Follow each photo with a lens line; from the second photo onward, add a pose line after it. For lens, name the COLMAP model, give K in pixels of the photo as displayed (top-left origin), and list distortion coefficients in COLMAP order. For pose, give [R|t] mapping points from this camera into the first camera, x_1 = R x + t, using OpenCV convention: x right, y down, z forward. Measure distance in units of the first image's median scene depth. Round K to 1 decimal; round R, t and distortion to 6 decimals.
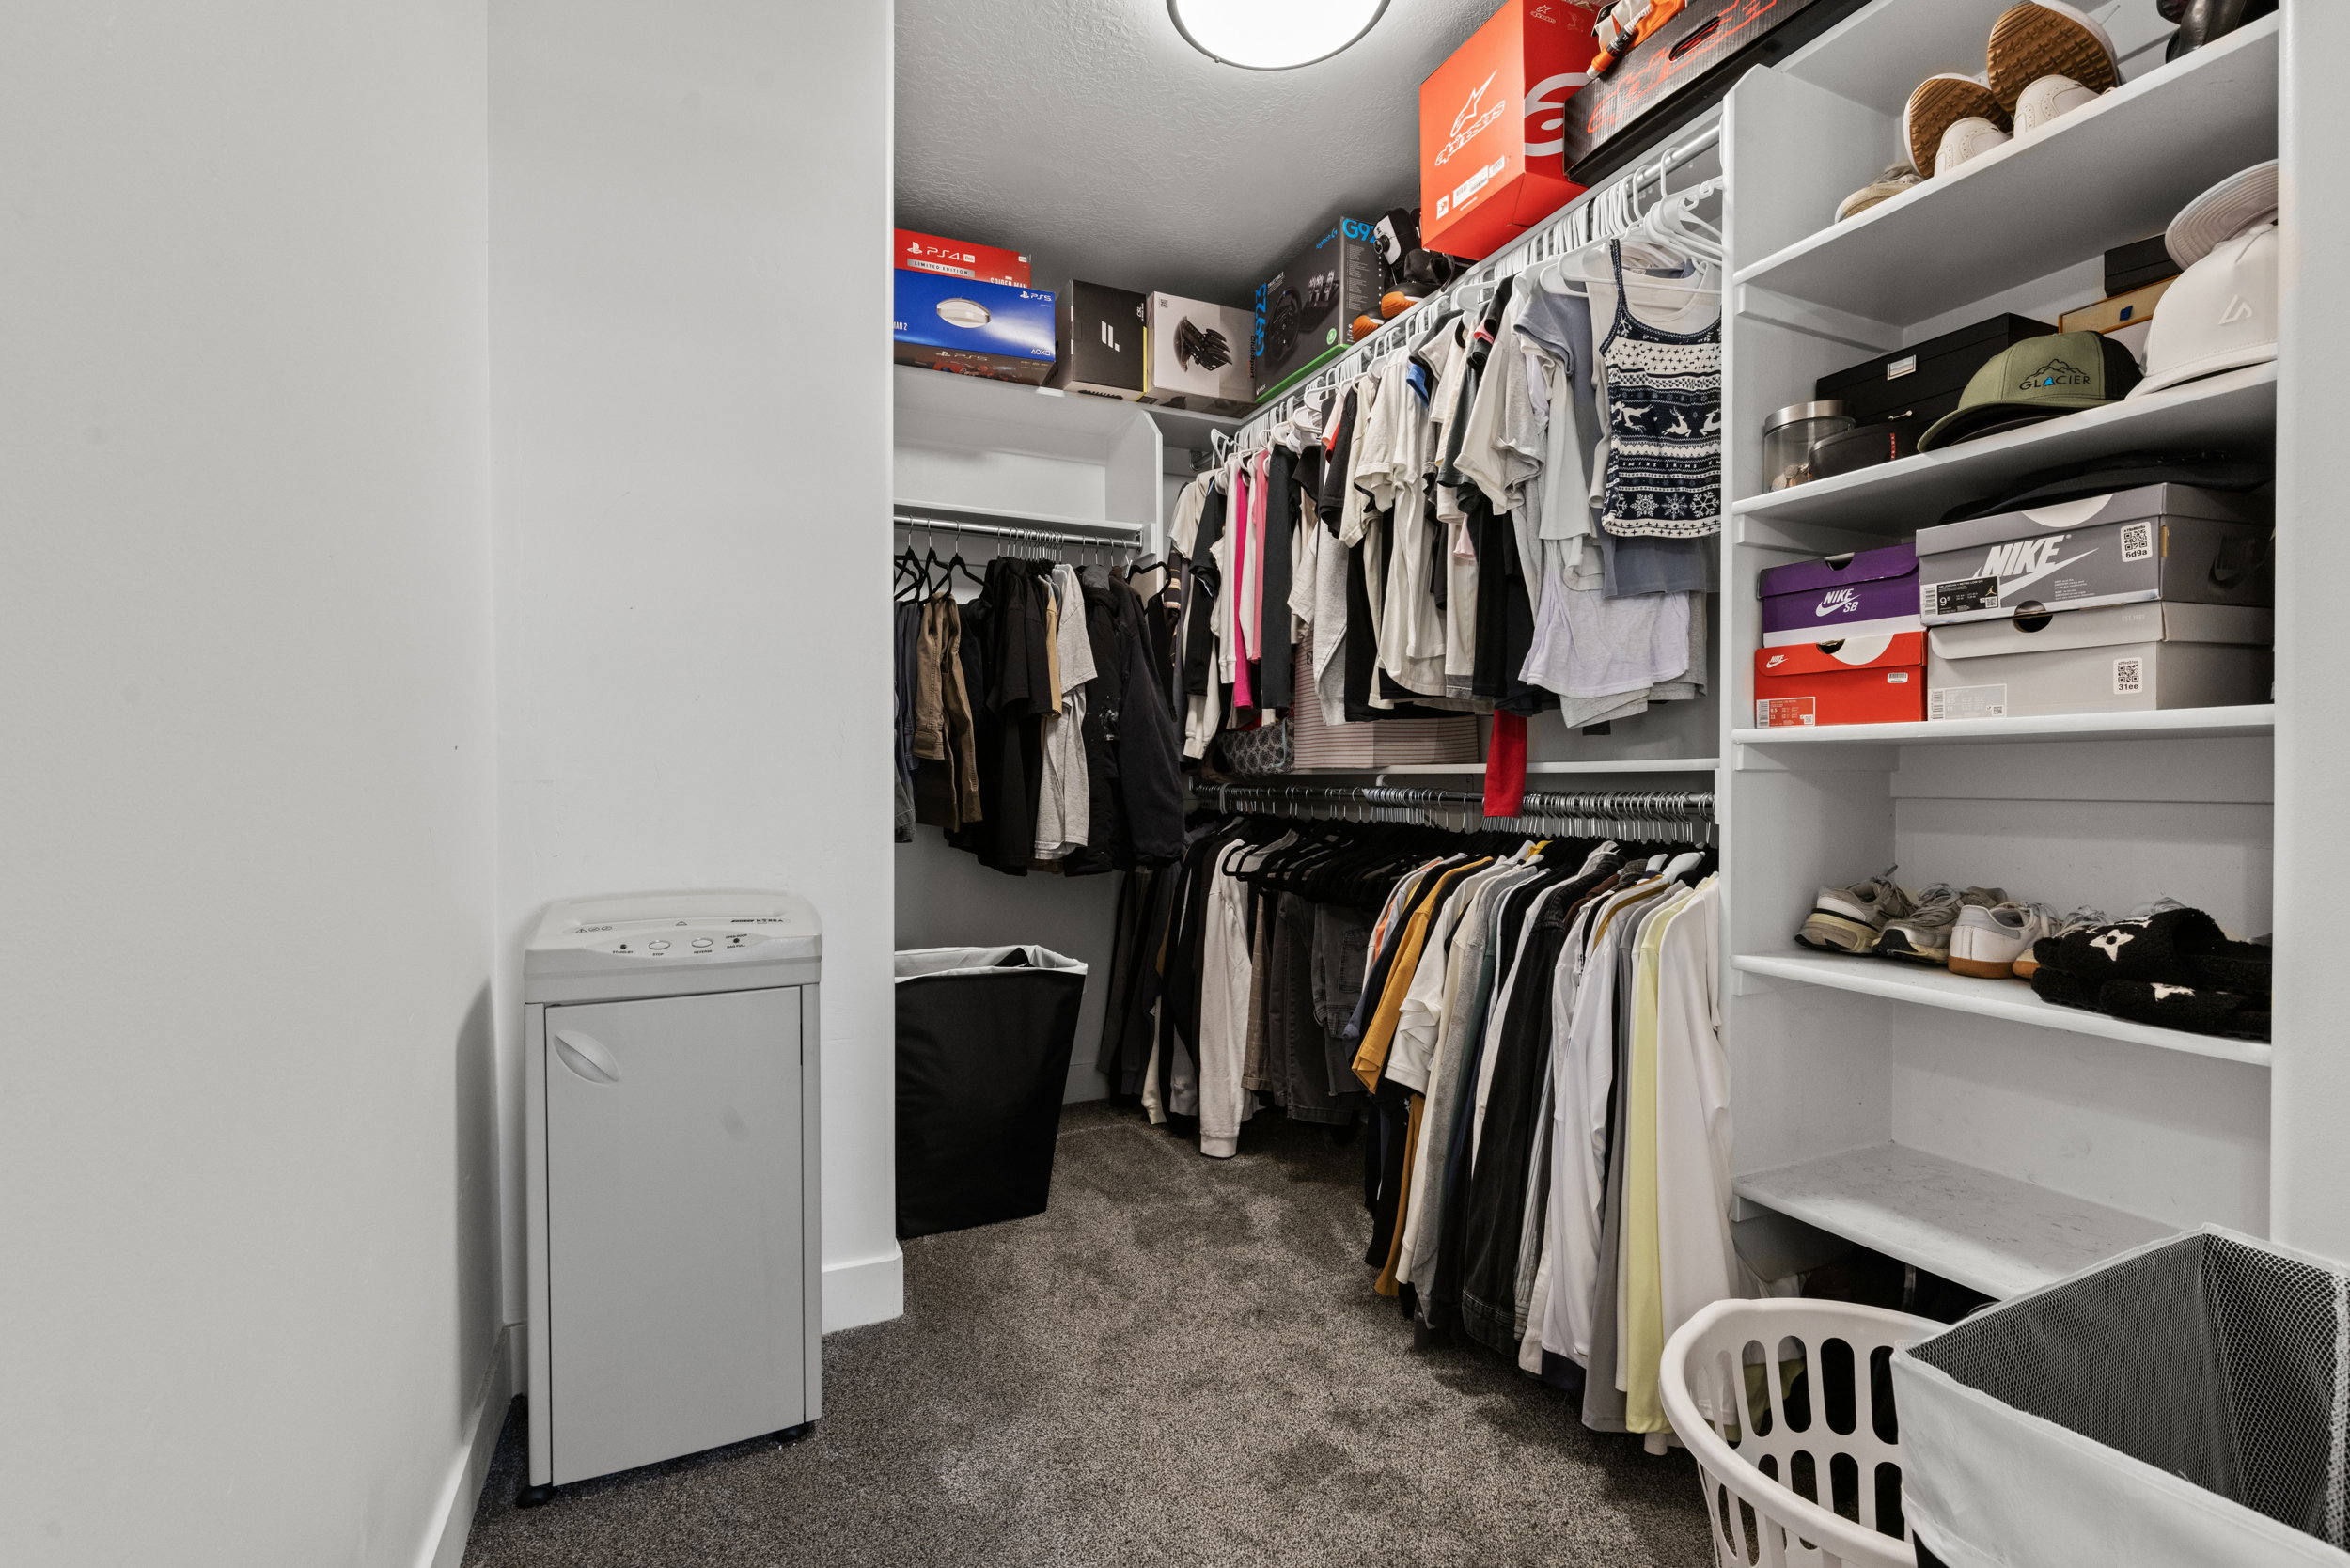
lens RADIAL K [[1036.9, 0, 1180.2], [0, 1036.9, 794.8], [0, 0, 1]] dist [-0.000449, 0.002207]
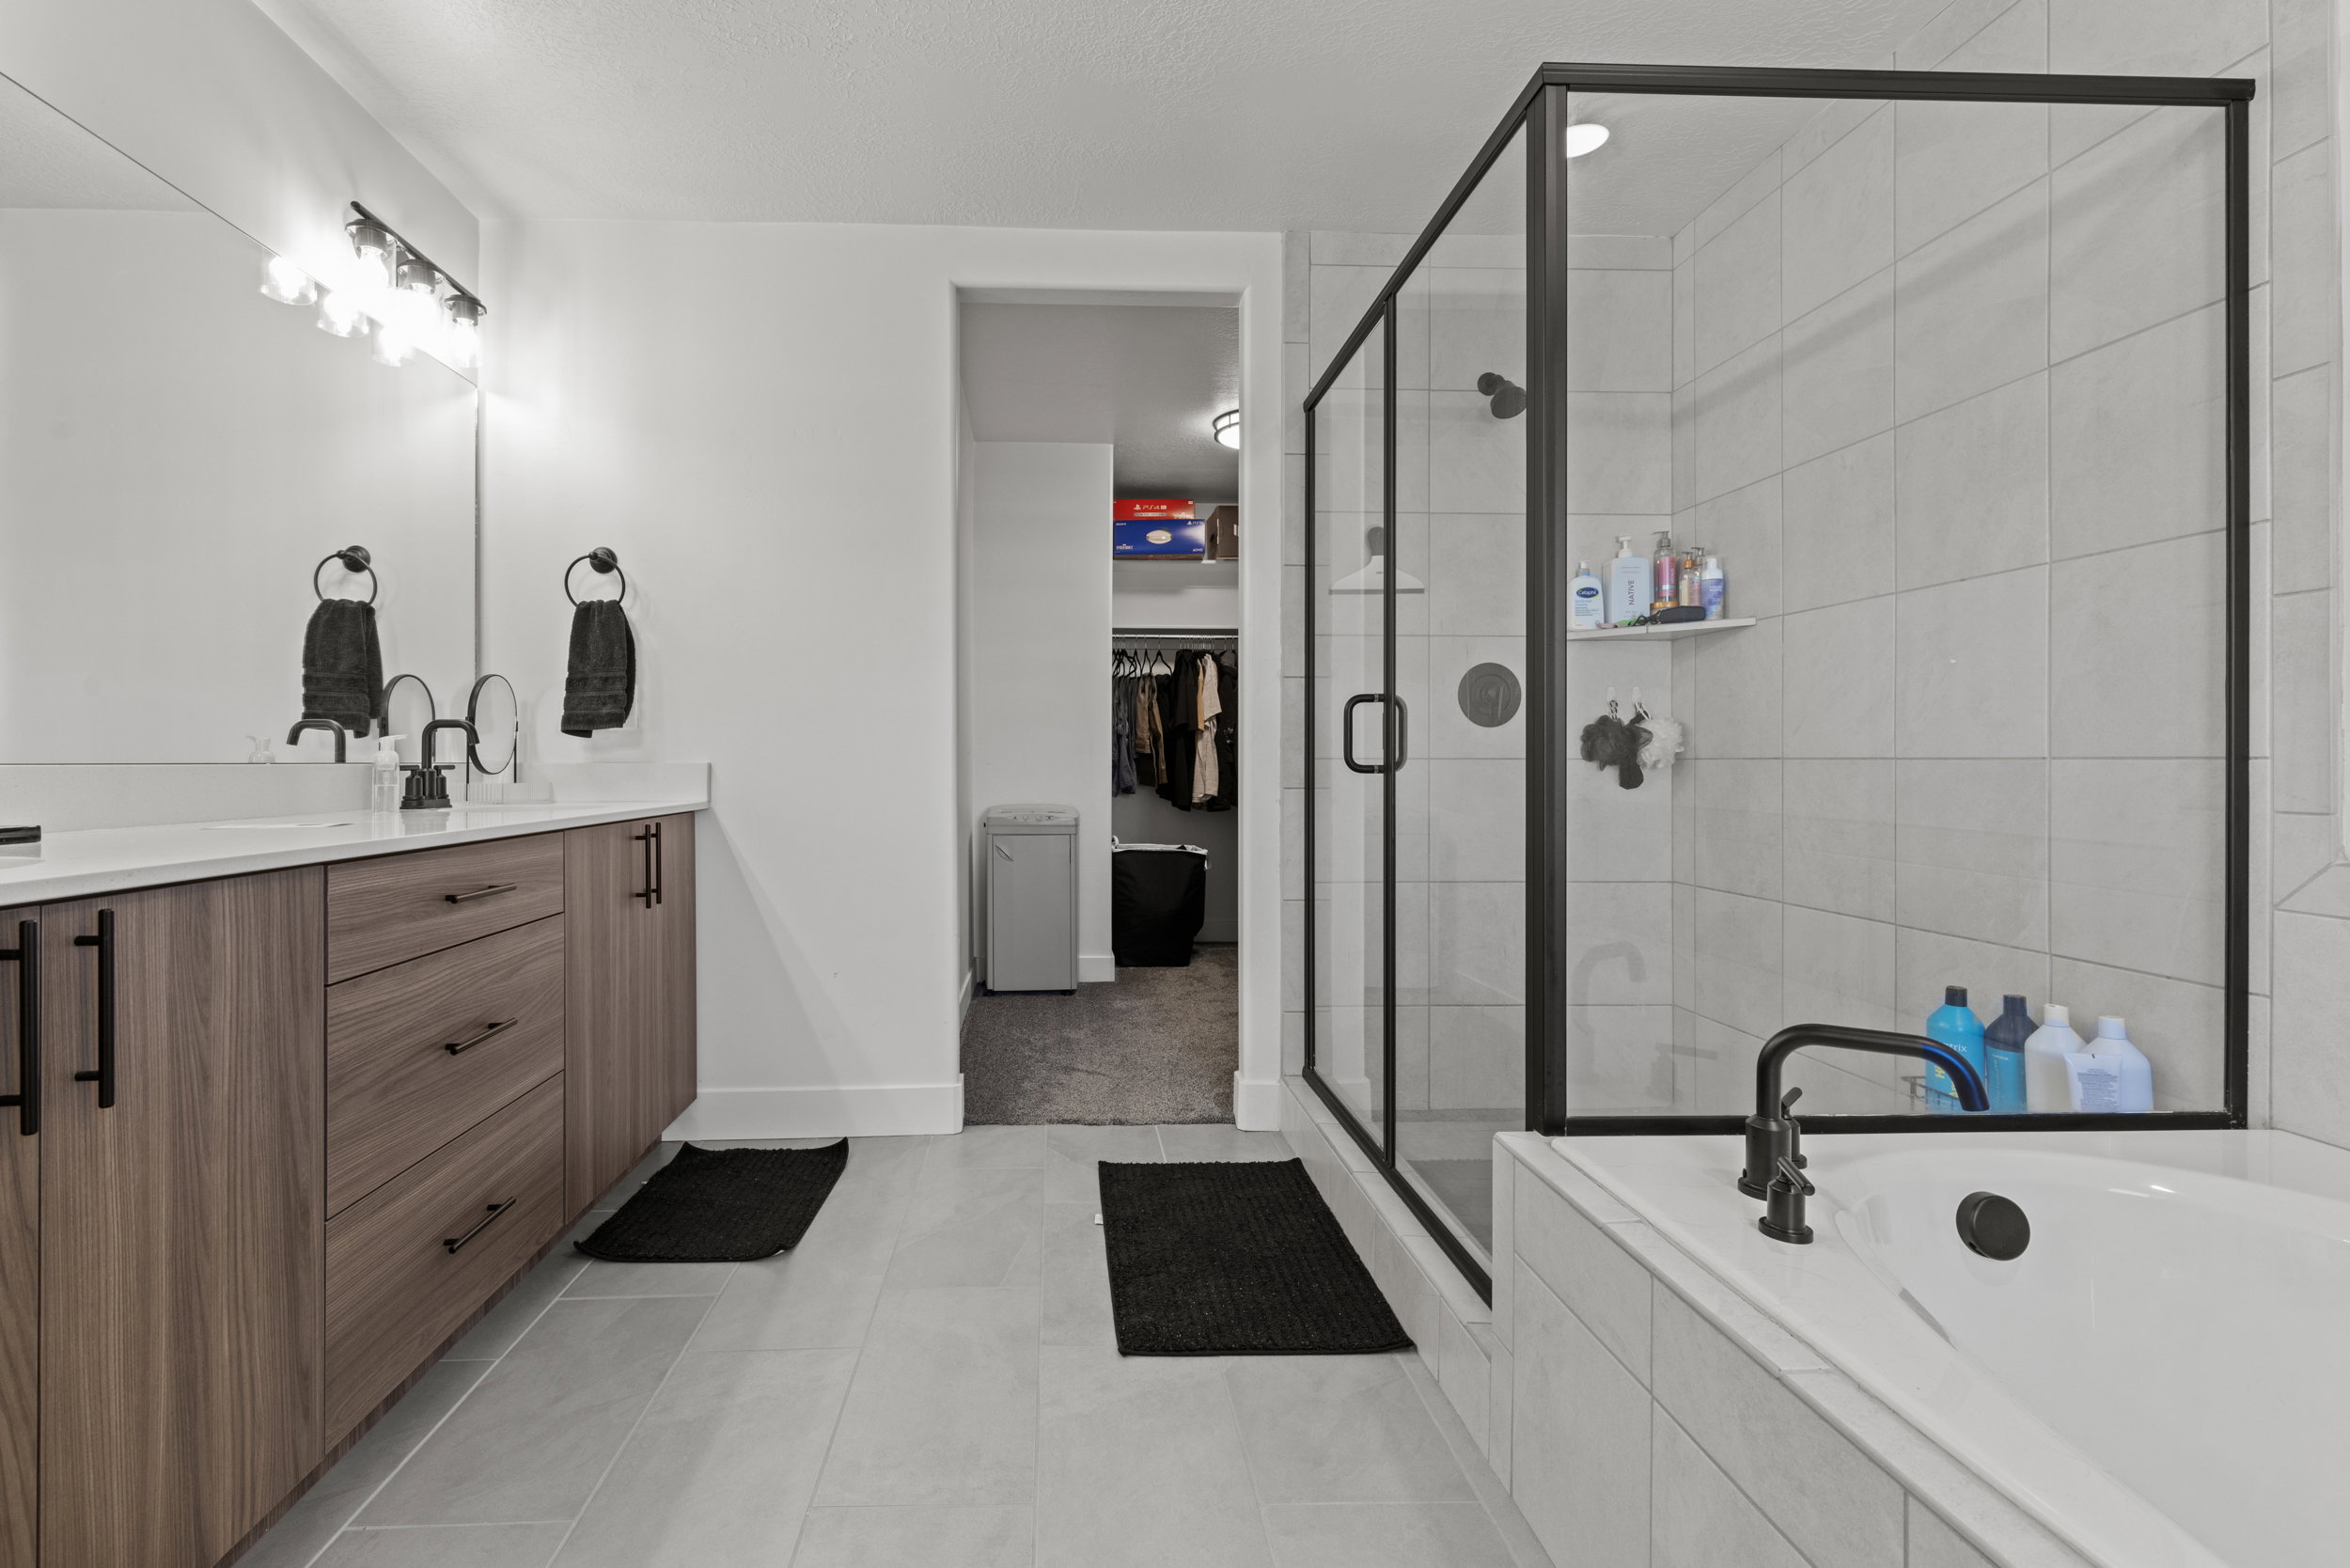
lens RADIAL K [[1109.9, 0, 1120.2], [0, 1109.9, 753.6], [0, 0, 1]] dist [0.005584, -0.001469]
pose [[0.930400, -0.004059, -0.366523, 0.526051], [-0.004847, 0.999715, -0.023374, 0.018586], [0.366514, 0.023523, 0.930115, -1.070536]]
